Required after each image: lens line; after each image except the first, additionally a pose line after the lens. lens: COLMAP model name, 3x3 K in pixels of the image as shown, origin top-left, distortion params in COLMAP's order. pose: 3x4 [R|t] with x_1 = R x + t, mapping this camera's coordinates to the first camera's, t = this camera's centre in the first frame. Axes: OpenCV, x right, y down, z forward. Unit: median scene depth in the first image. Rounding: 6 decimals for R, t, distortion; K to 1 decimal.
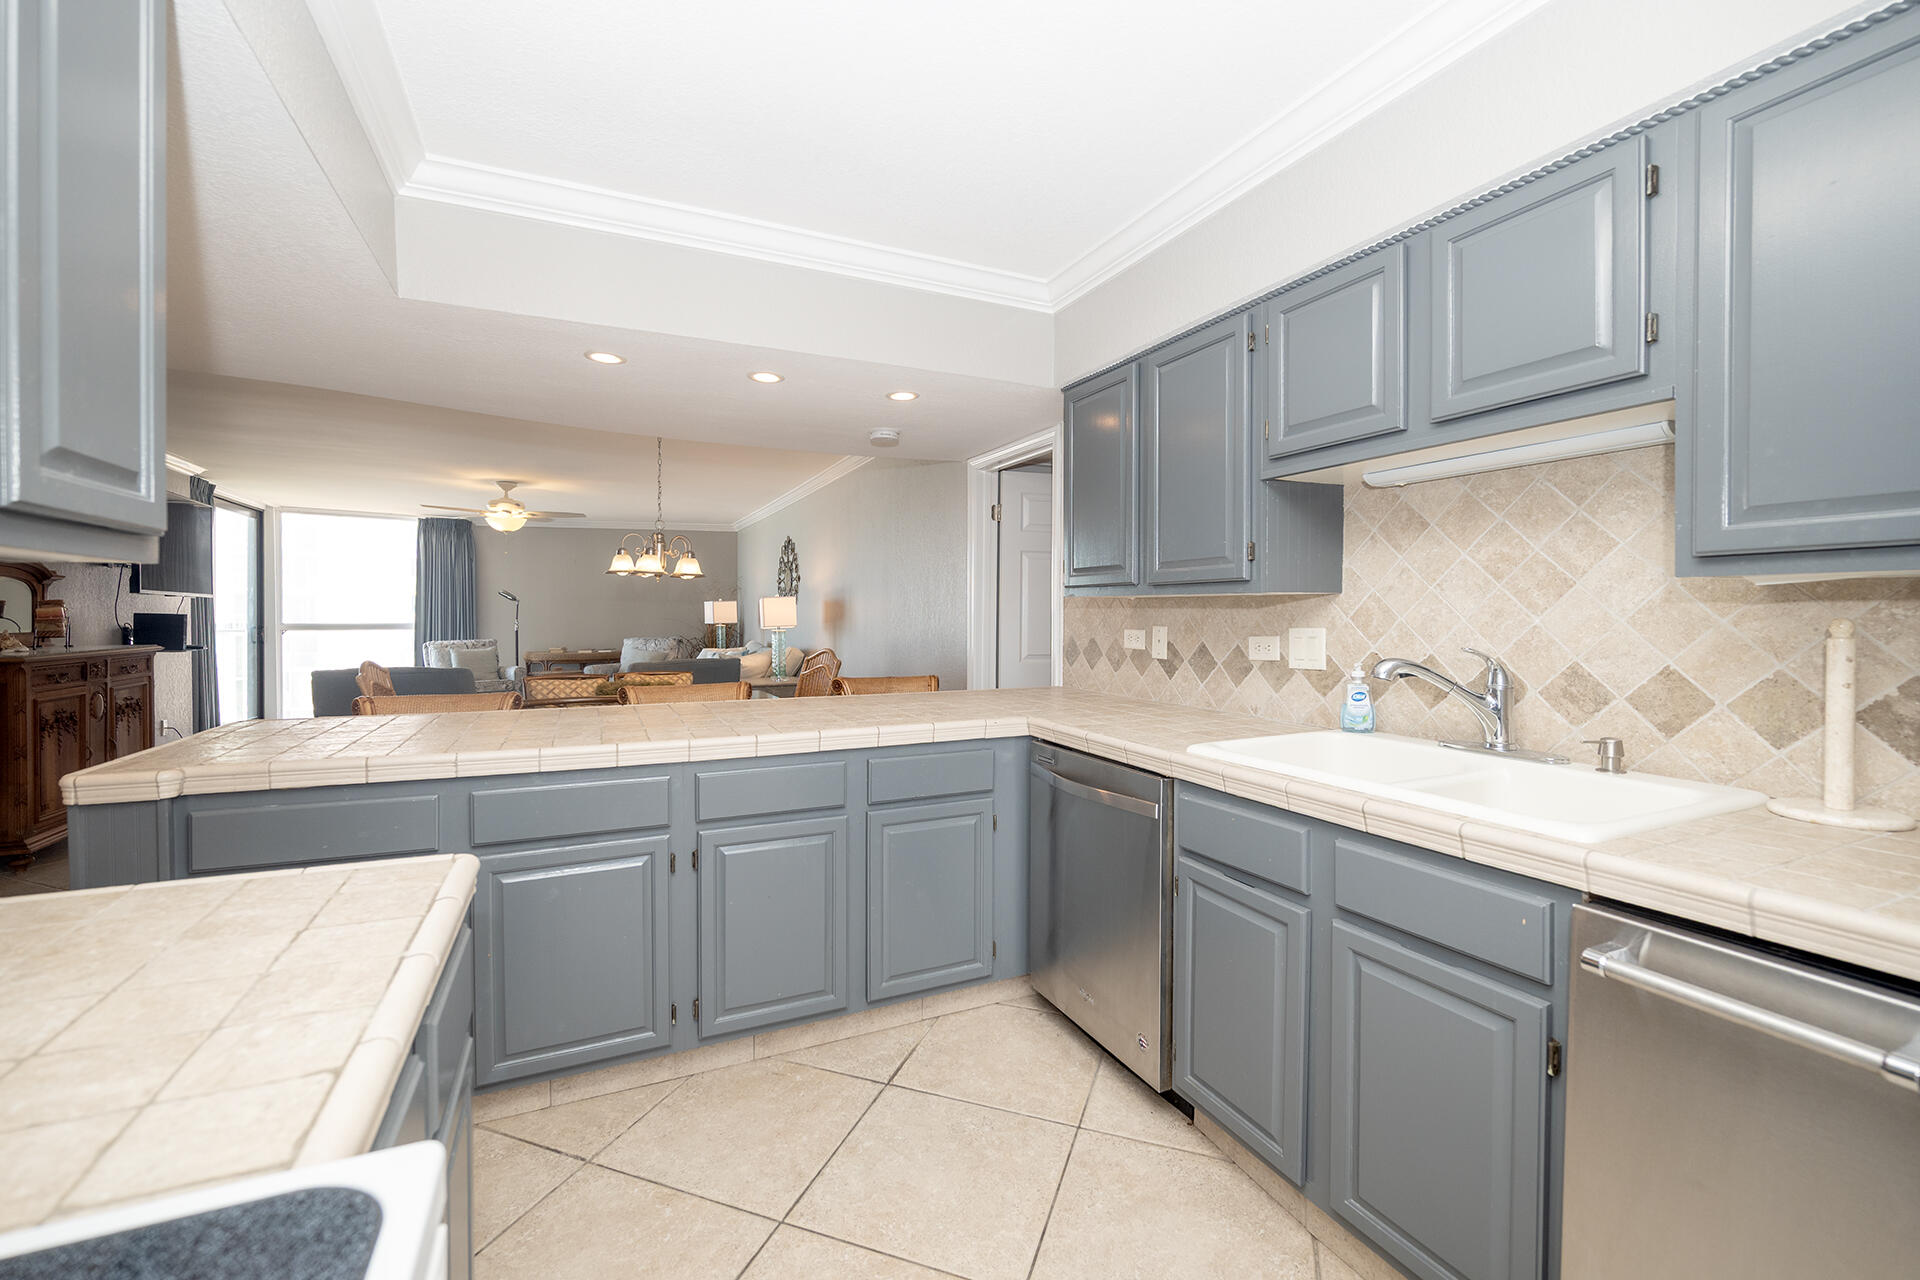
lens RADIAL K [[777.8, 0, 955.4], [0, 777.8, 647.0], [0, 0, 1]] dist [-0.000282, -0.000085]
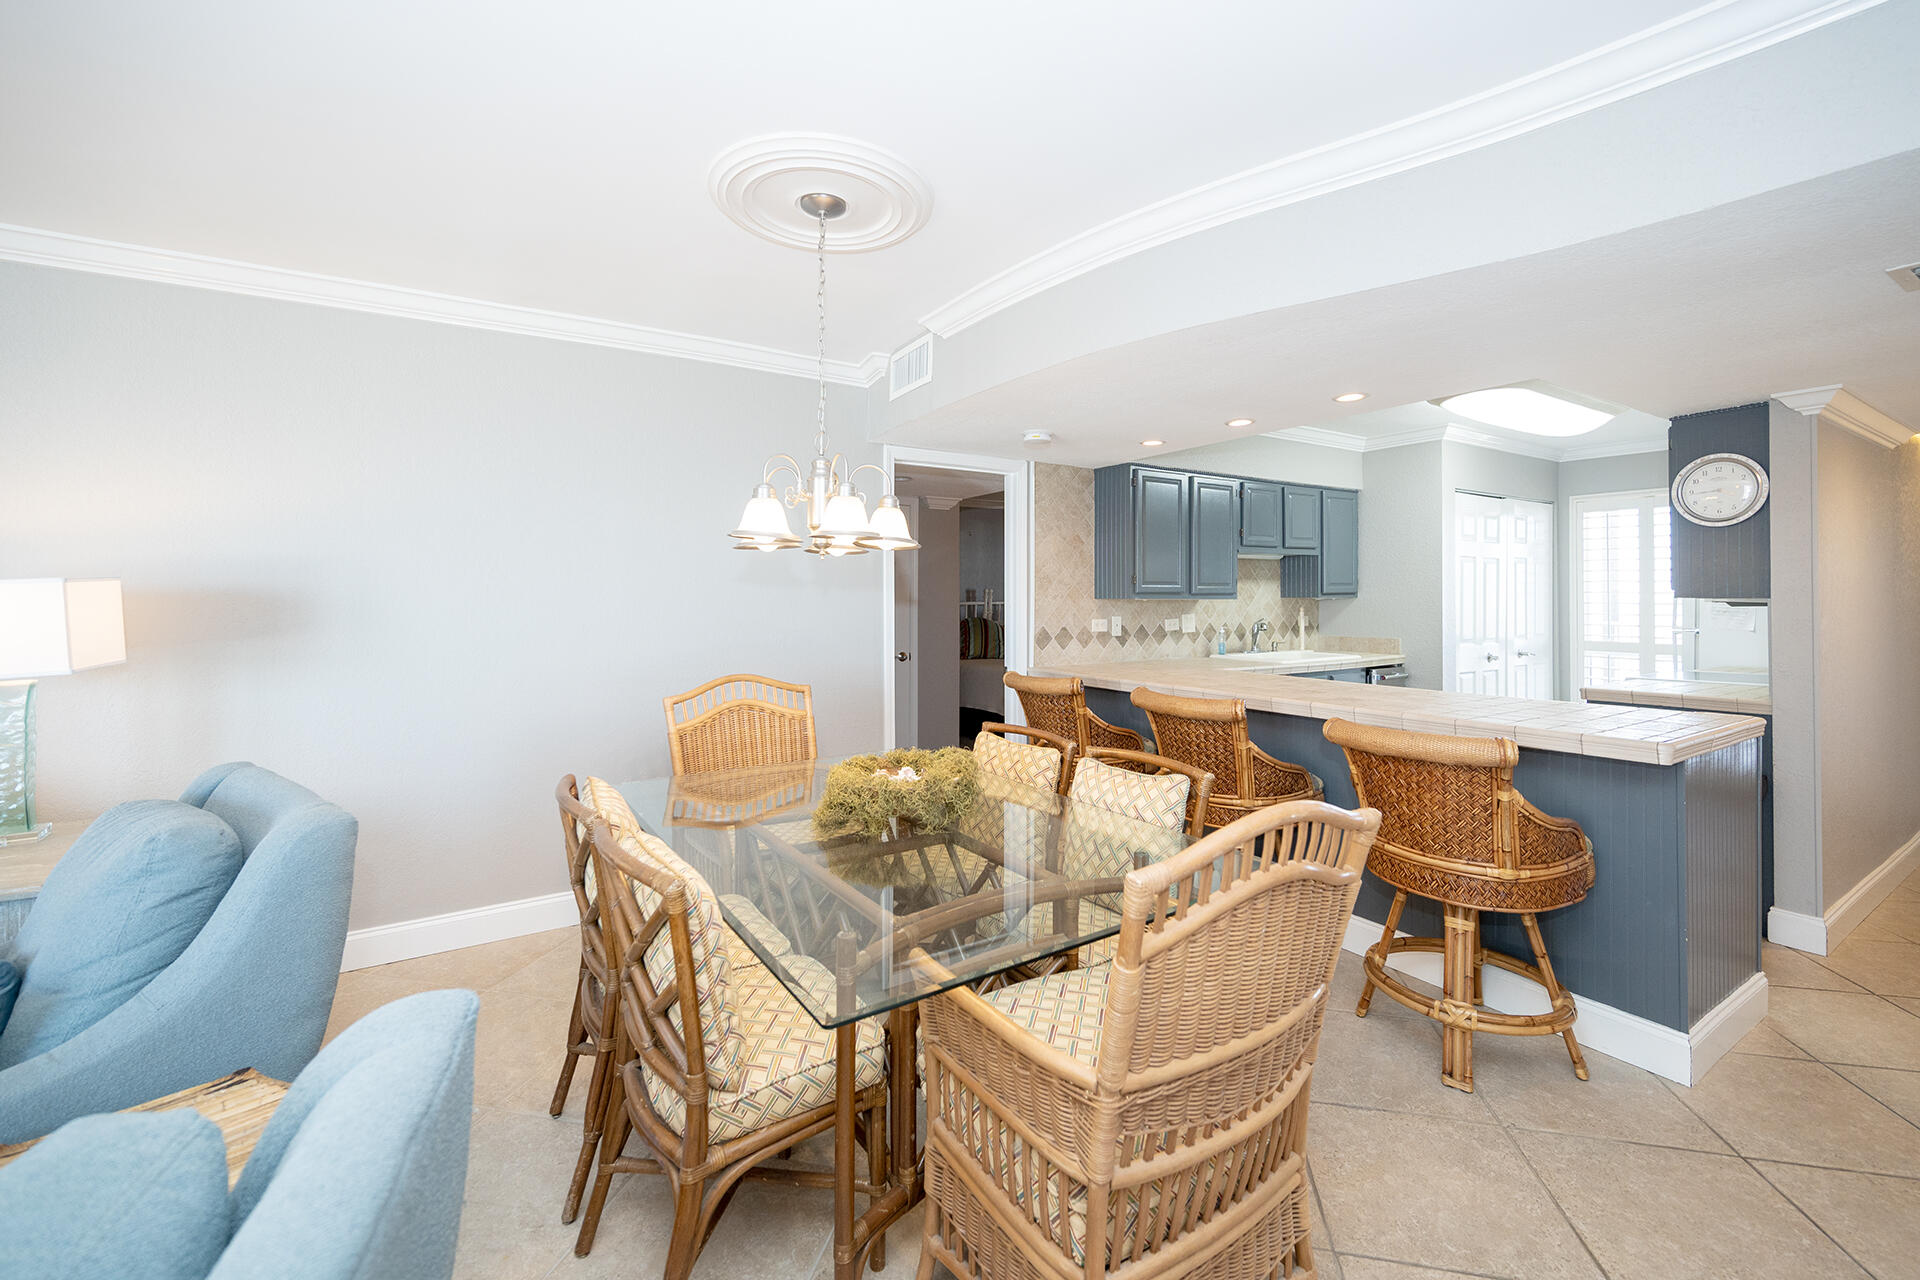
lens RADIAL K [[777.3, 0, 962.5], [0, 777.3, 595.3], [0, 0, 1]] dist [0.000401, -0.000410]
pose [[-0.127132, -0.001965, 0.991884, -1.413864], [0.044248, 0.998991, 0.007650, -0.104198], [-0.990898, 0.044862, -0.126917, 1.619045]]
